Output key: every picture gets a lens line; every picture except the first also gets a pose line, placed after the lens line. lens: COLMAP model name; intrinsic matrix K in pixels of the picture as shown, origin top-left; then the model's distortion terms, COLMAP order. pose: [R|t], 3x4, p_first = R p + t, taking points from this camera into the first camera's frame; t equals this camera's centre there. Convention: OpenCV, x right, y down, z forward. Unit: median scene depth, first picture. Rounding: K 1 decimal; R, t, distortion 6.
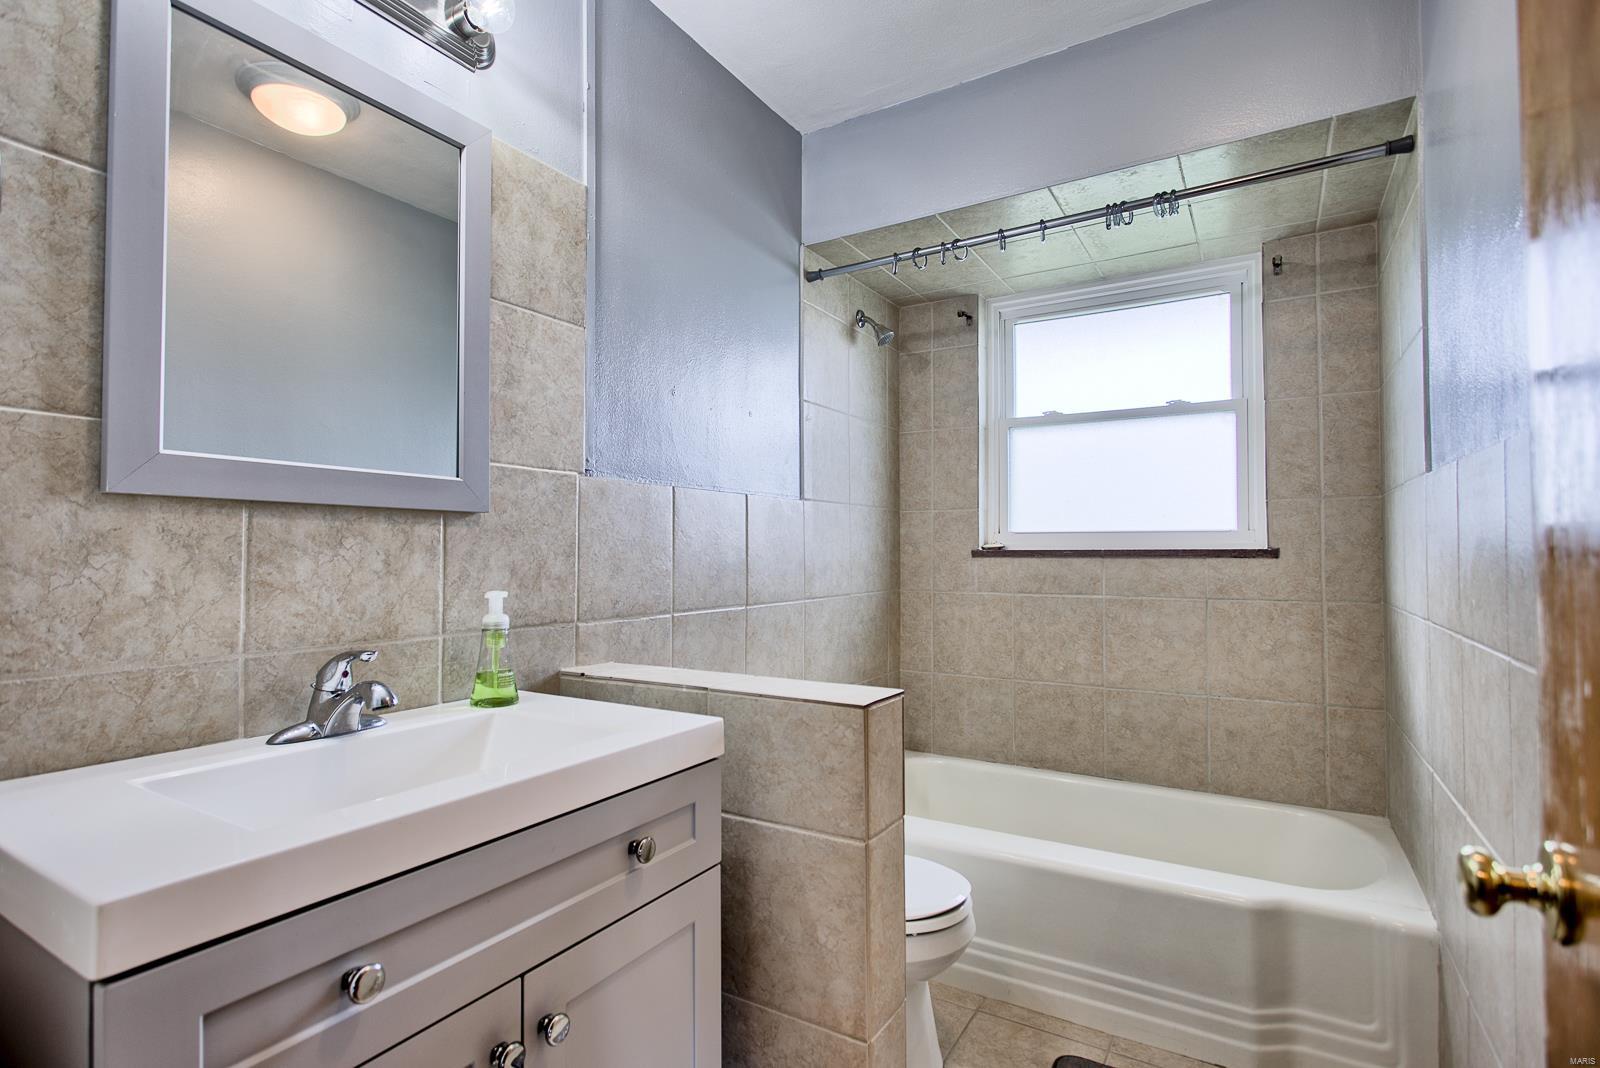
lens RADIAL K [[778.5, 0, 797.9], [0, 778.5, 535.4], [0, 0, 1]] dist [-0.006001, 0.003201]
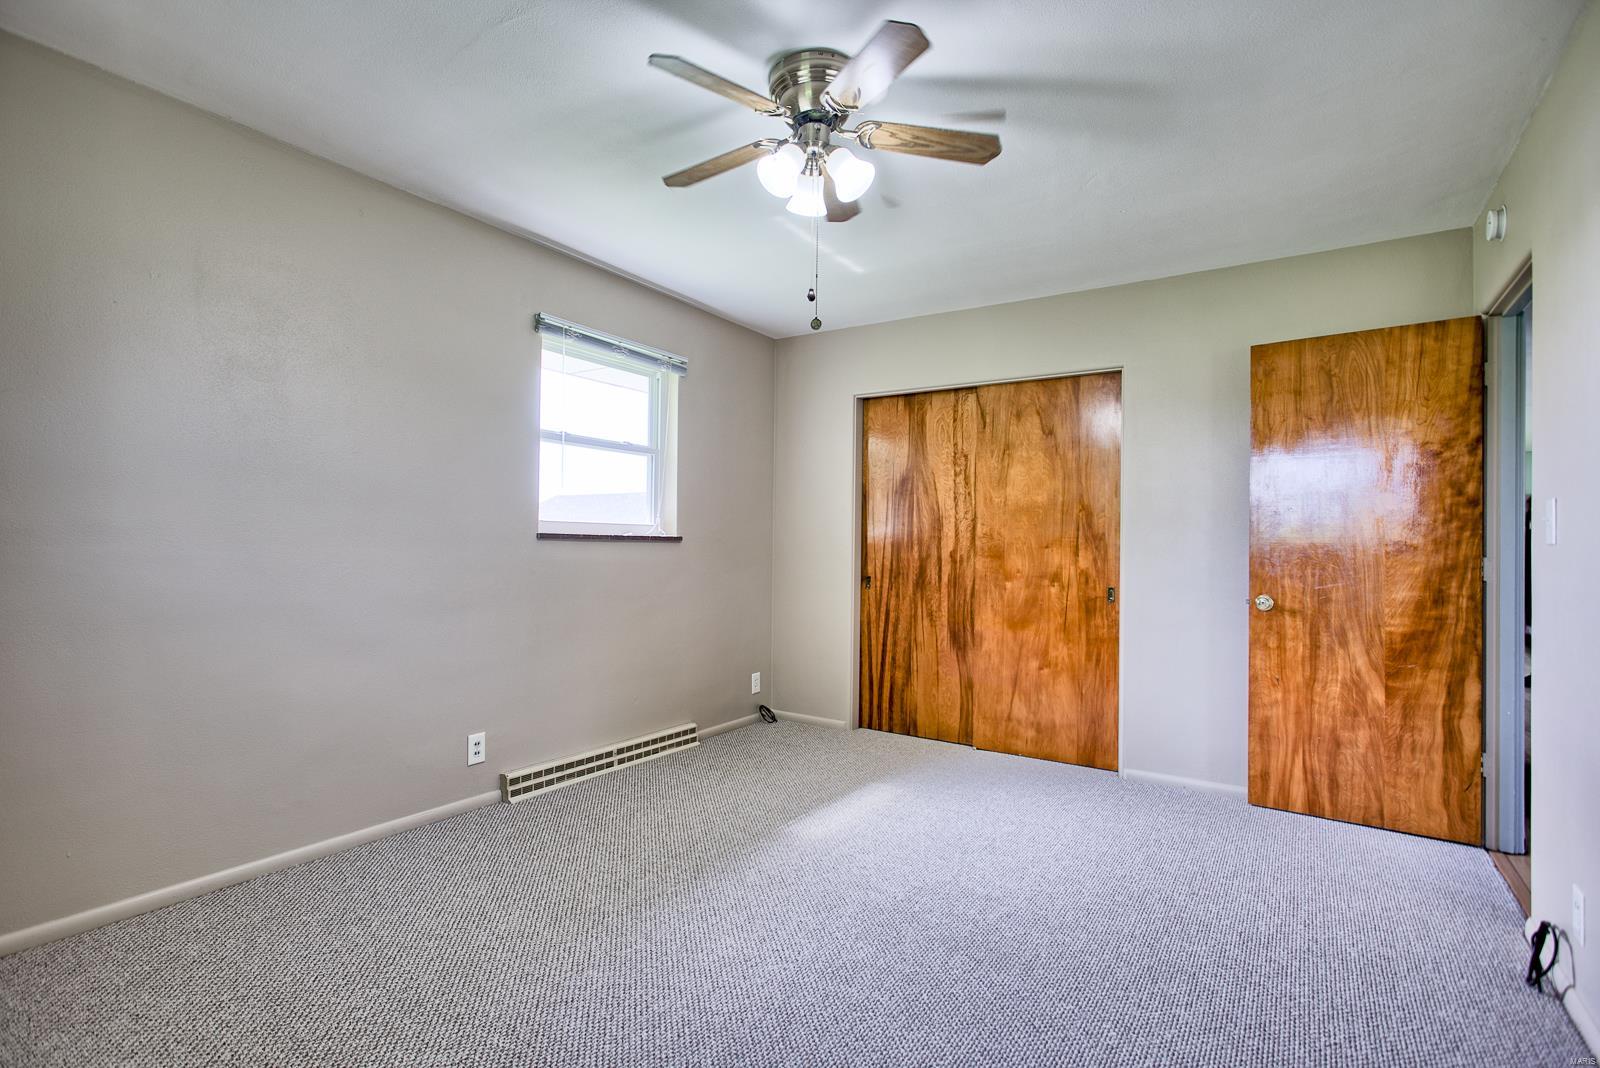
lens RADIAL K [[778.5, 0, 792.0], [0, 778.5, 538.4], [0, 0, 1]] dist [-0.006001, 0.003201]
pose [[0.047727, 0.011578, 0.998793, -1.045419], [-0.034895, 0.999342, -0.009916, 0.025475], [-0.998251, -0.034380, 0.048100, 0.582628]]
